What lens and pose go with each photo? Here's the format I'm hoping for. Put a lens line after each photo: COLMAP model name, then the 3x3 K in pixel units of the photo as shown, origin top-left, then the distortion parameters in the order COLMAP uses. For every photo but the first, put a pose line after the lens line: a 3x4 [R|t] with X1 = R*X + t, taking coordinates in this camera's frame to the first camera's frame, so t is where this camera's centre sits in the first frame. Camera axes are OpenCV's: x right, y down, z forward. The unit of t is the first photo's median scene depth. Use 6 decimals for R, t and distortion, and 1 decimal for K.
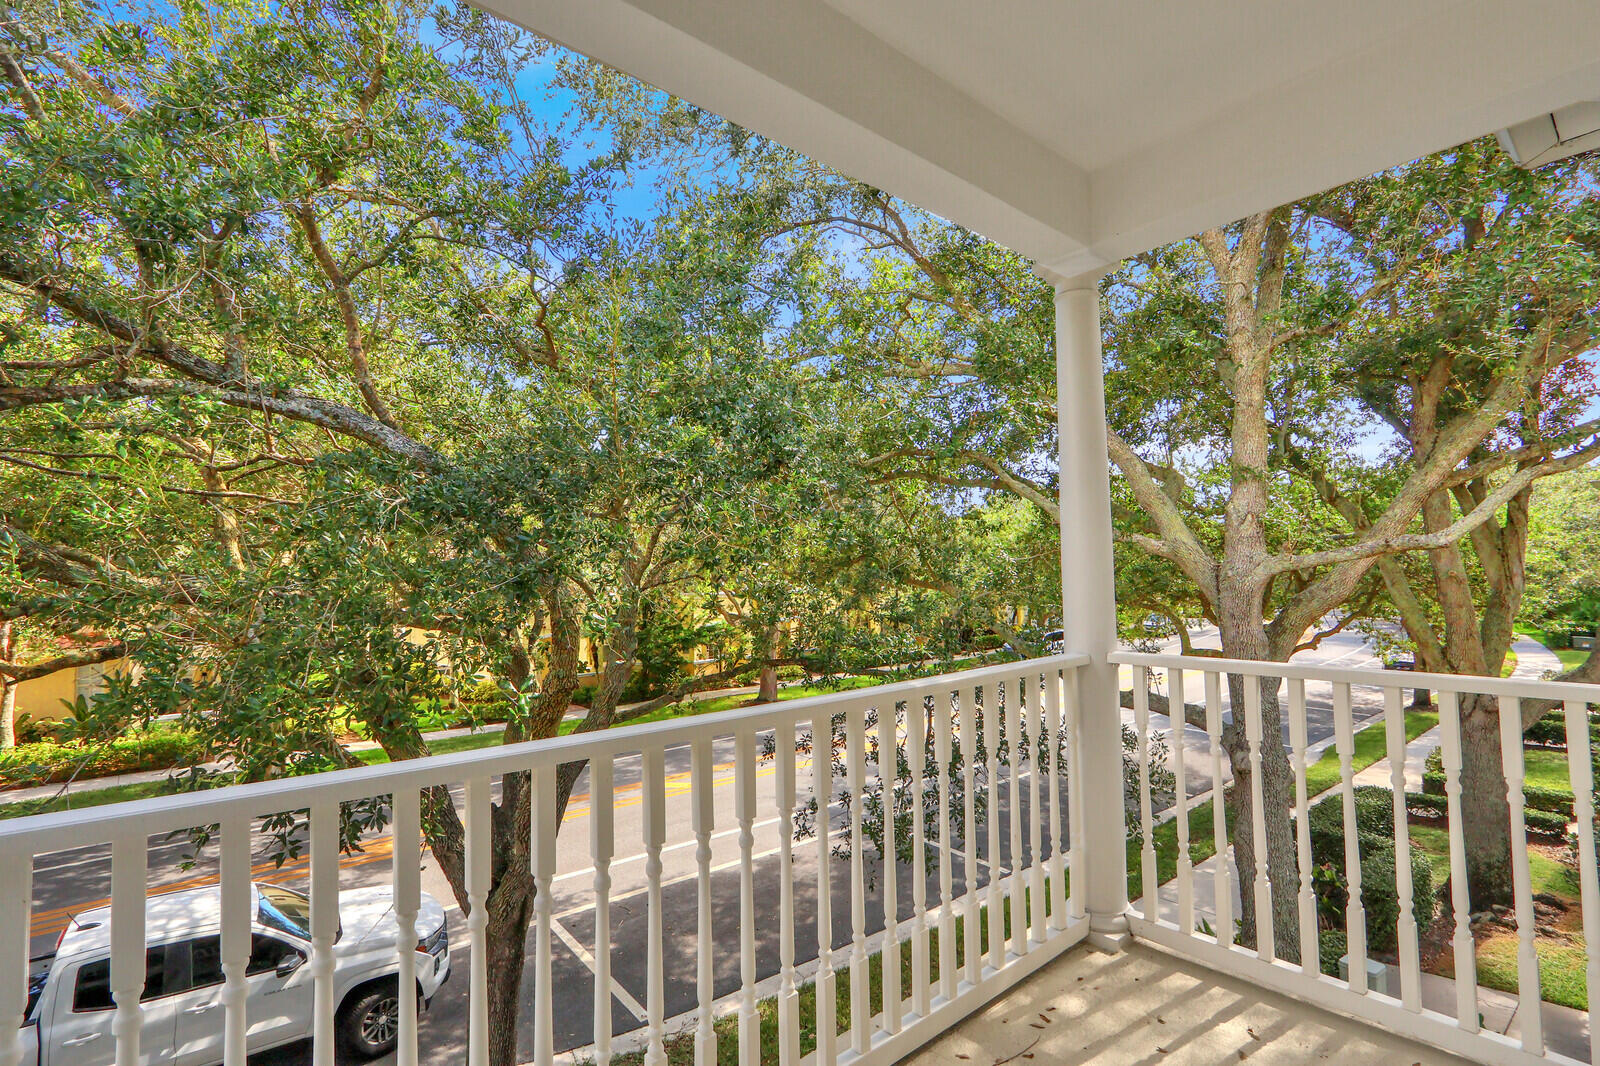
lens RADIAL K [[747.8, 0, 800.0], [0, 747.8, 533.0], [0, 0, 1]] dist [-0.002145, -0.000773]
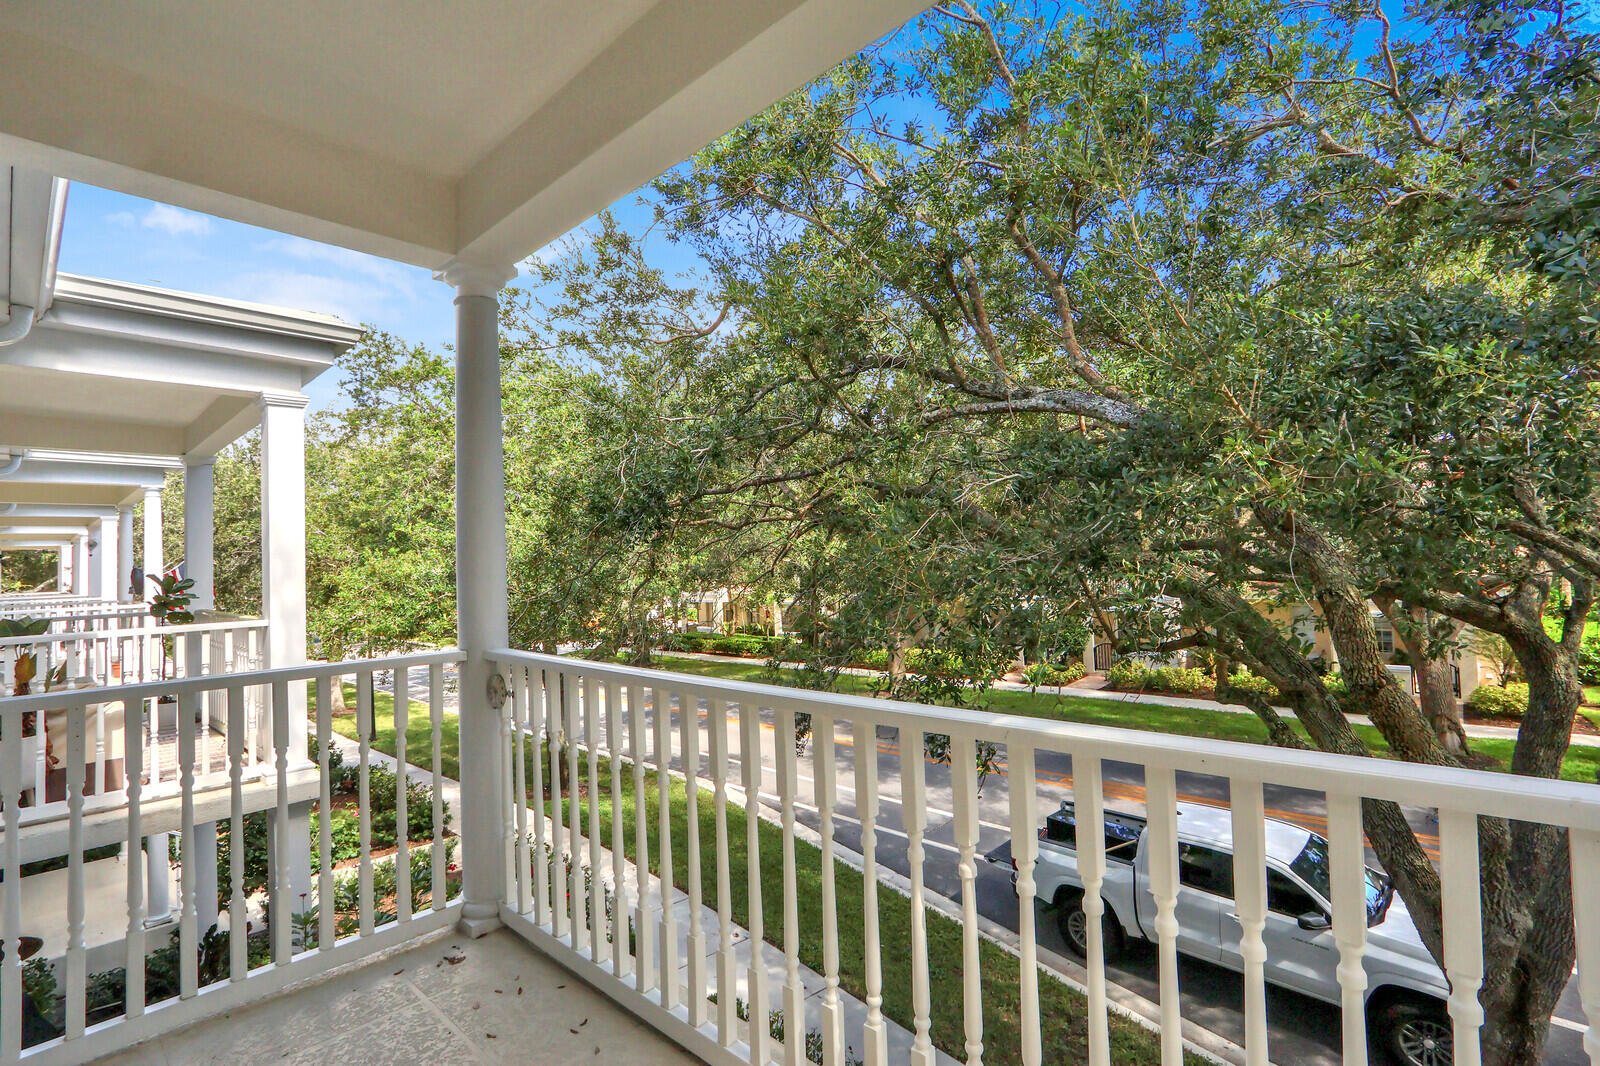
lens RADIAL K [[747.8, 0, 800.0], [0, 747.8, 533.0], [0, 0, 1]] dist [-0.002145, -0.000773]
pose [[0.109665, -0.020452, -0.993758, 0.249952], [0.084174, 0.996388, -0.011217, 0.011517], [0.990398, -0.082418, 0.110990, 0.251318]]
